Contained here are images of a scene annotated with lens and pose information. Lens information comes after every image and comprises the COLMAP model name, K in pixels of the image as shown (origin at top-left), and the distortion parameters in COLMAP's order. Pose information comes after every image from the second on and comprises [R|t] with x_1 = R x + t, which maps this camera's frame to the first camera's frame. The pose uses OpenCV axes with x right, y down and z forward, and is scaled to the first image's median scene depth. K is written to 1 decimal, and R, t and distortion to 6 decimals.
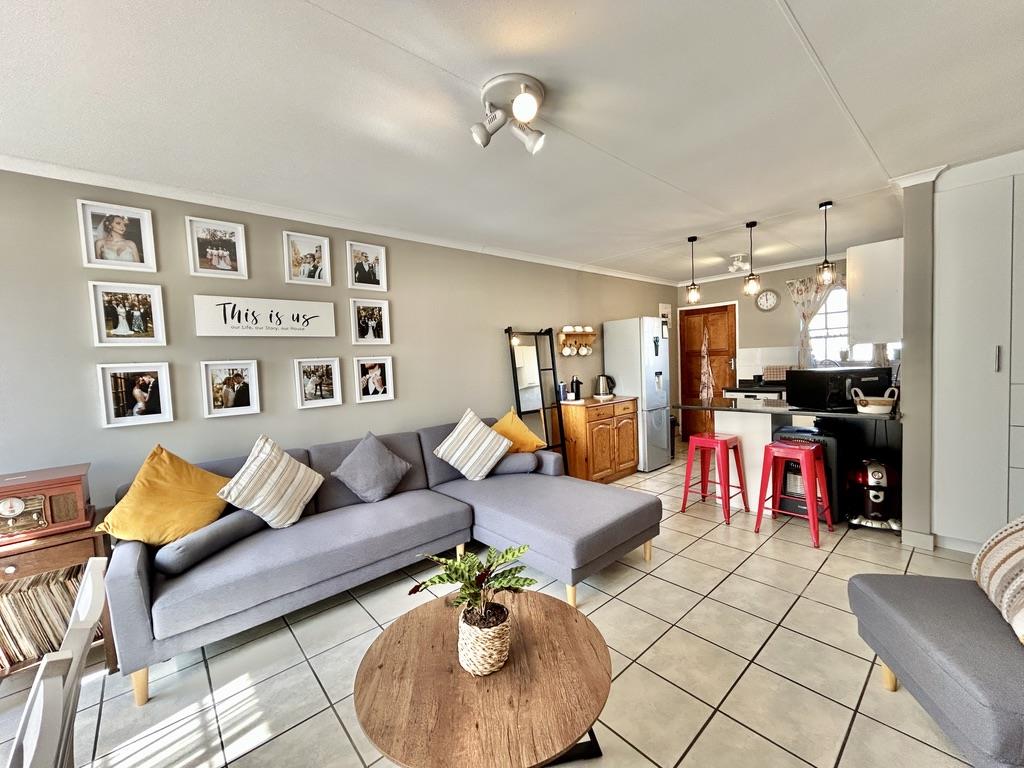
lens RADIAL K [[416.5, 0, 514.3], [0, 416.5, 383.6], [0, 0, 1]] dist [0.005451, 0.000144]
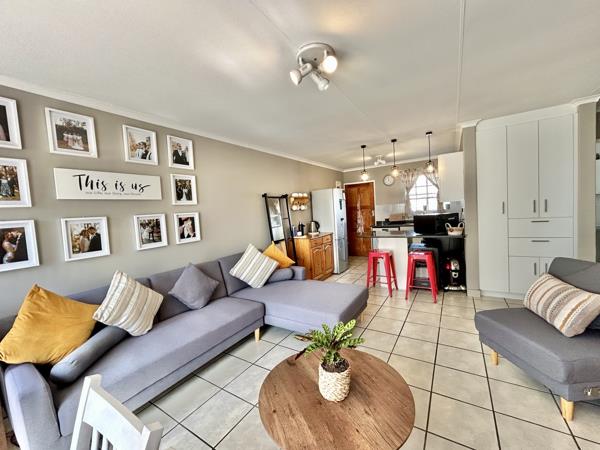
lens RADIAL K [[244.0, 0, 301.0], [0, 244.0, 224.5], [0, 0, 1]] dist [0.005451, 0.000144]
pose [[0.960251, -0.033752, 0.277089, -0.206854], [0.036891, 0.999301, -0.006124, -0.001577], [-0.276688, 0.016103, 0.960825, 0.041990]]
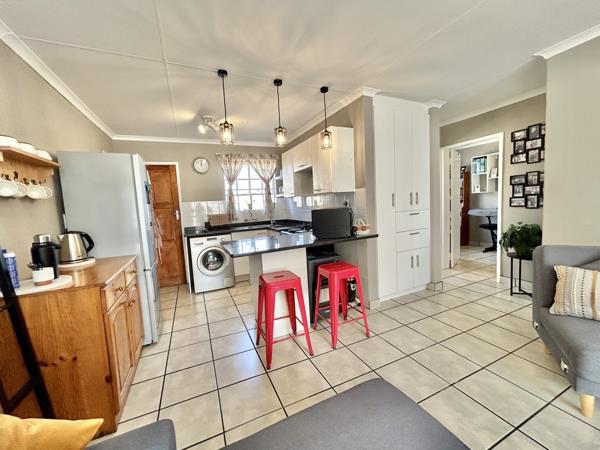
lens RADIAL K [[244.0, 0, 299.6], [0, 244.0, 224.6], [0, 0, 1]] dist [0.005451, 0.000144]
pose [[0.294917, -0.055854, 0.953889, -0.080011], [0.094249, 0.995122, 0.029130, -0.014737], [-0.950863, 0.081312, 0.298743, 0.929680]]
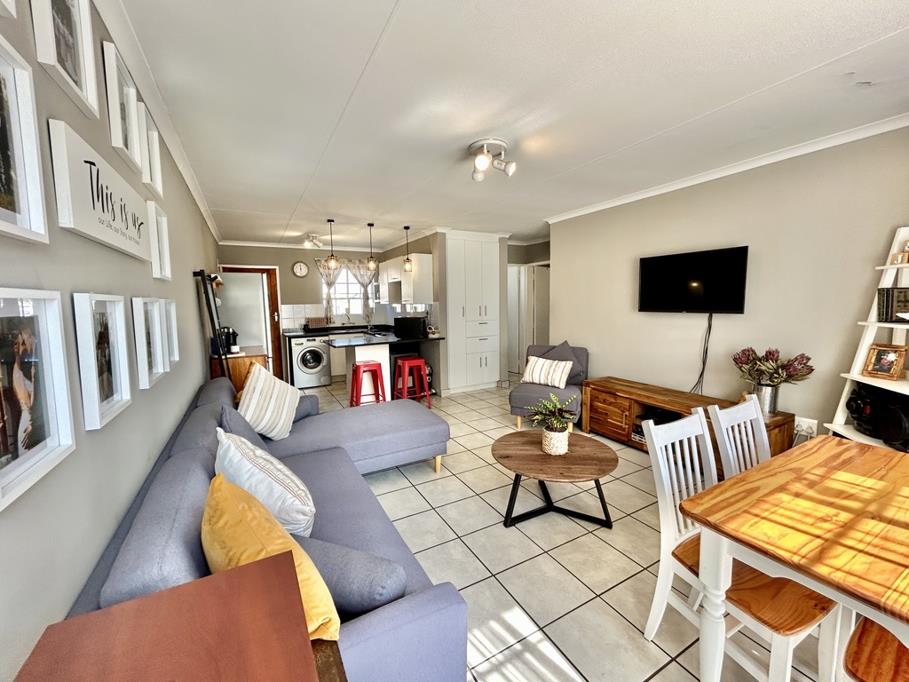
lens RADIAL K [[369.7, 0, 456.5], [0, 369.7, 341.0], [0, 0, 1]] dist [0.005451, 0.000144]
pose [[0.211698, -0.065613, 0.975130, -0.886297], [0.060386, 0.996716, 0.053956, -0.004100], [-0.975468, 0.047462, 0.214965, 0.489316]]
